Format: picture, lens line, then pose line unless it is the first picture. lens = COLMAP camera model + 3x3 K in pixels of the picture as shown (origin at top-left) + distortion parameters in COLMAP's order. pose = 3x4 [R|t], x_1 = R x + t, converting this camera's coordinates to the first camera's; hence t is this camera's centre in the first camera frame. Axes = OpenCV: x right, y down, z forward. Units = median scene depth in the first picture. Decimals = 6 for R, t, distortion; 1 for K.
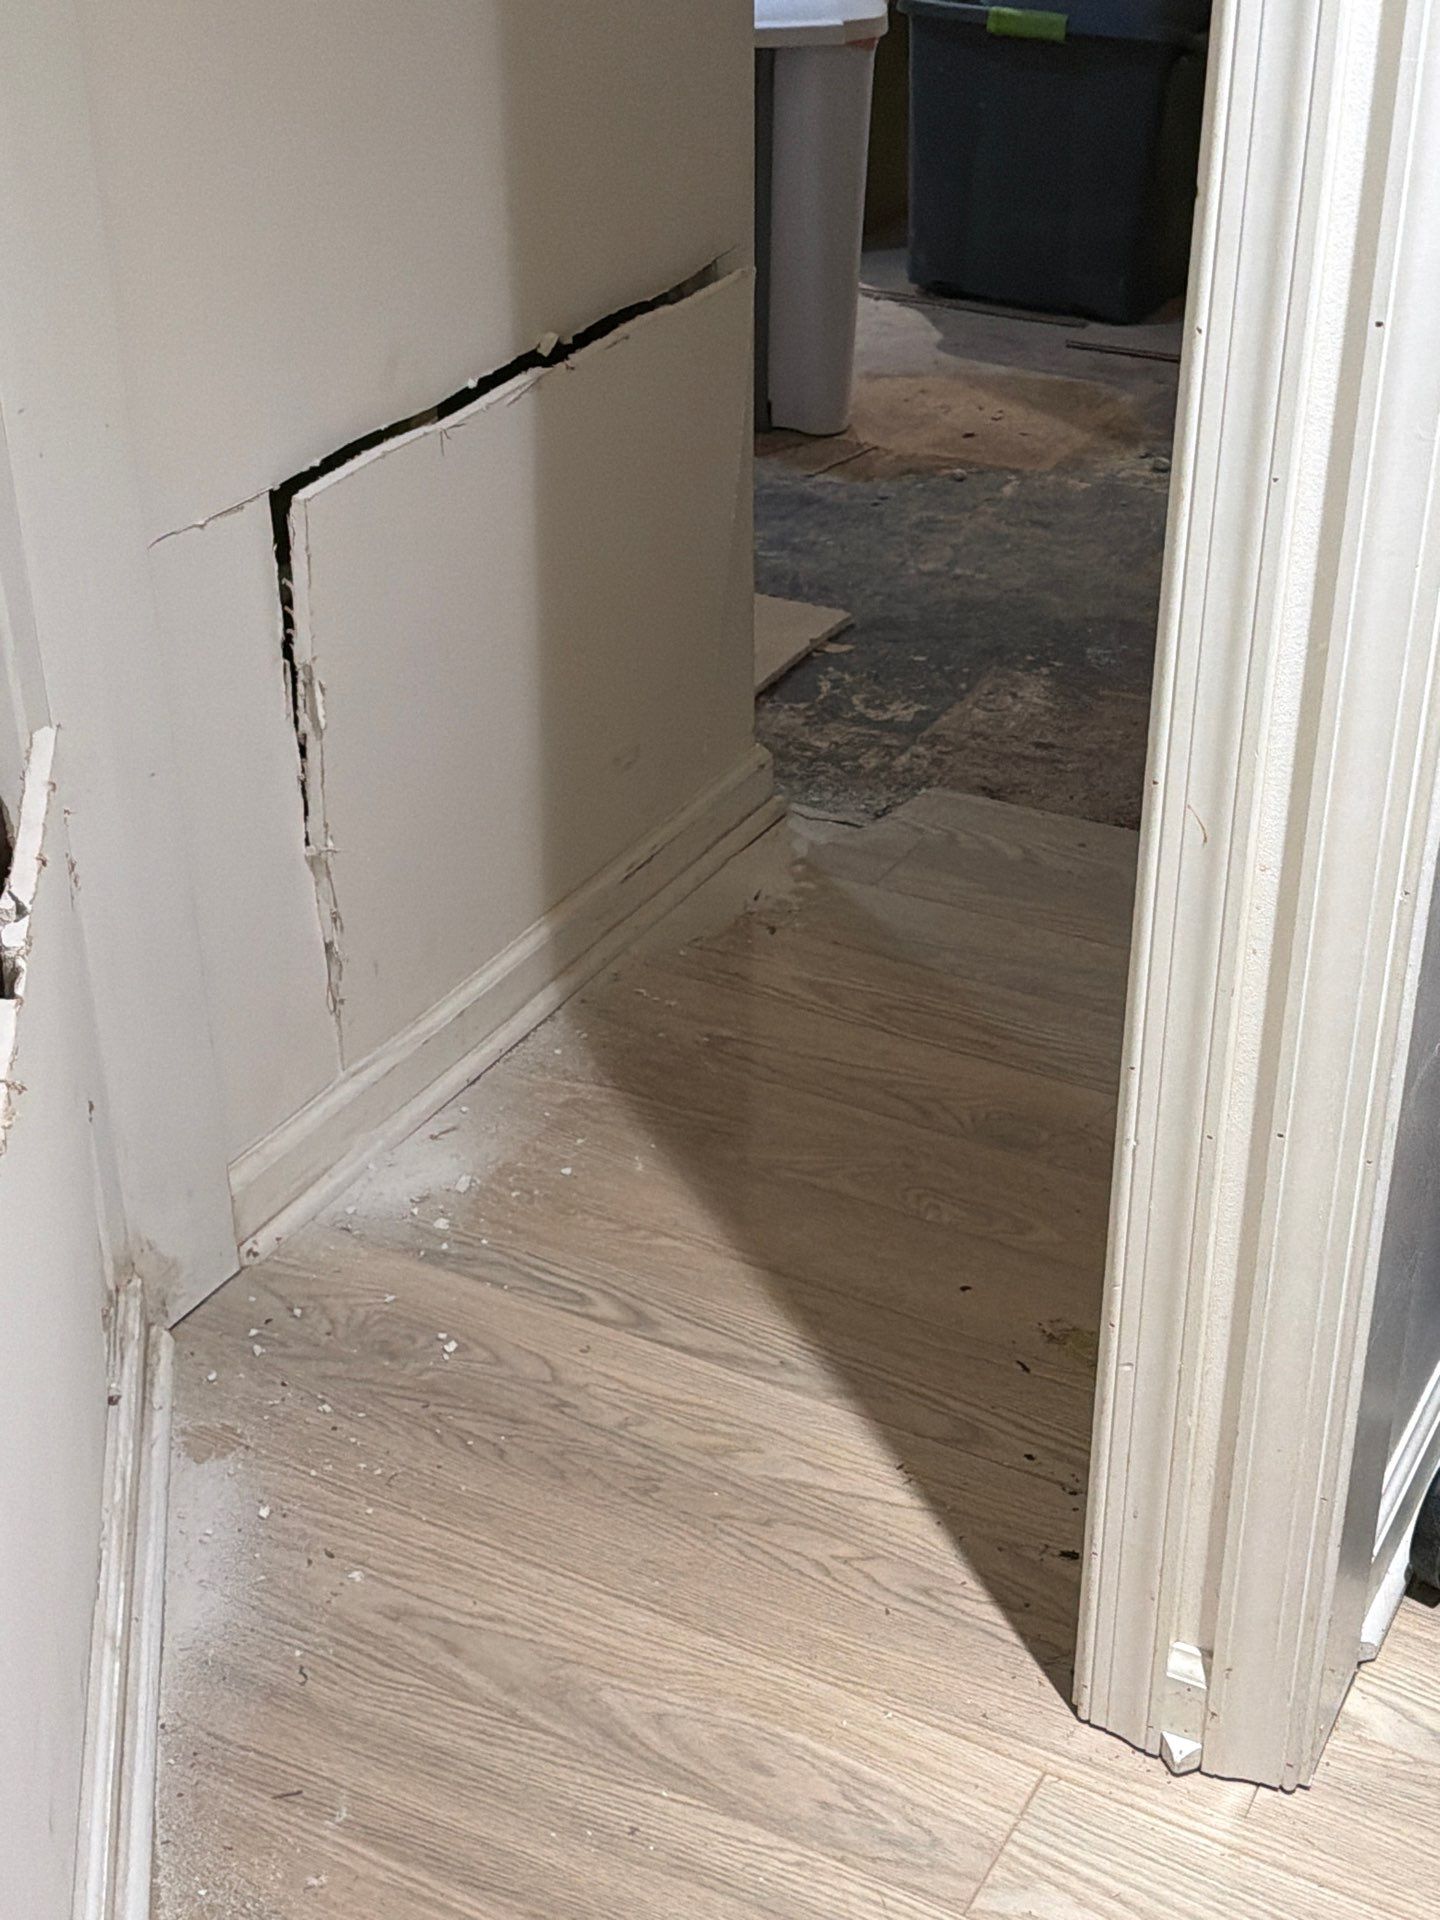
lens RADIAL K [[2599.3, 0, 686.7], [0, 2599.3, 954.9], [0, 0, 1]] dist [0.221457, -0.584863]
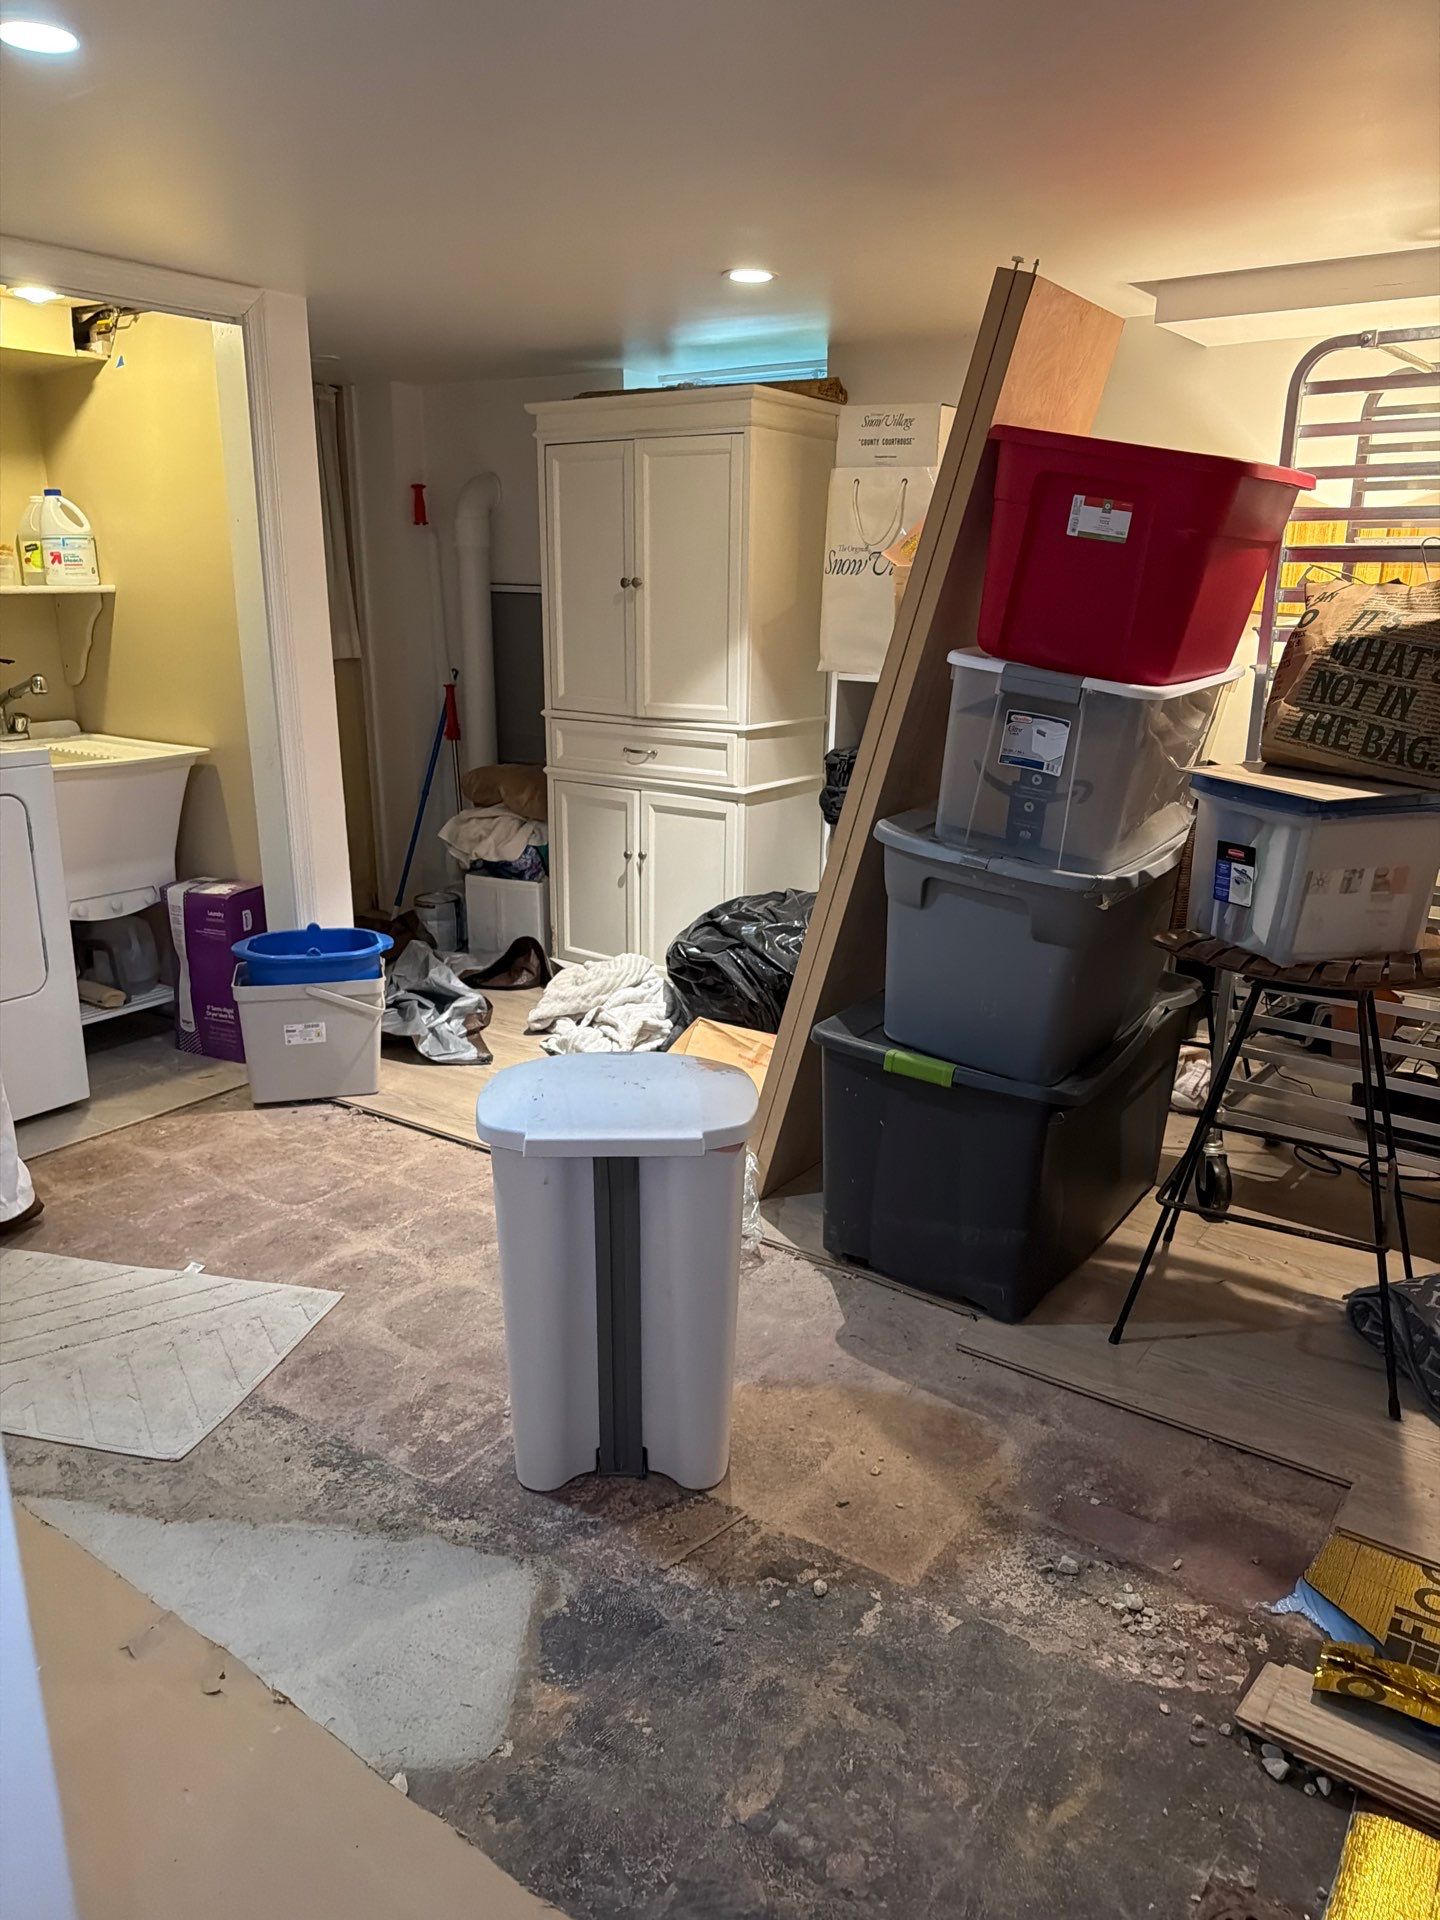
lens RADIAL K [[1363.2, 0, 720.0], [0, 1363.2, 960.0], [0, 0, 1]] dist [0.149925, -0.304164]
pose [[0.995962, 0.043970, -0.078273, 0.184468], [-0.061869, 0.967926, -0.243497, -0.524010], [0.065056, 0.247357, 0.966738, 0.885284]]
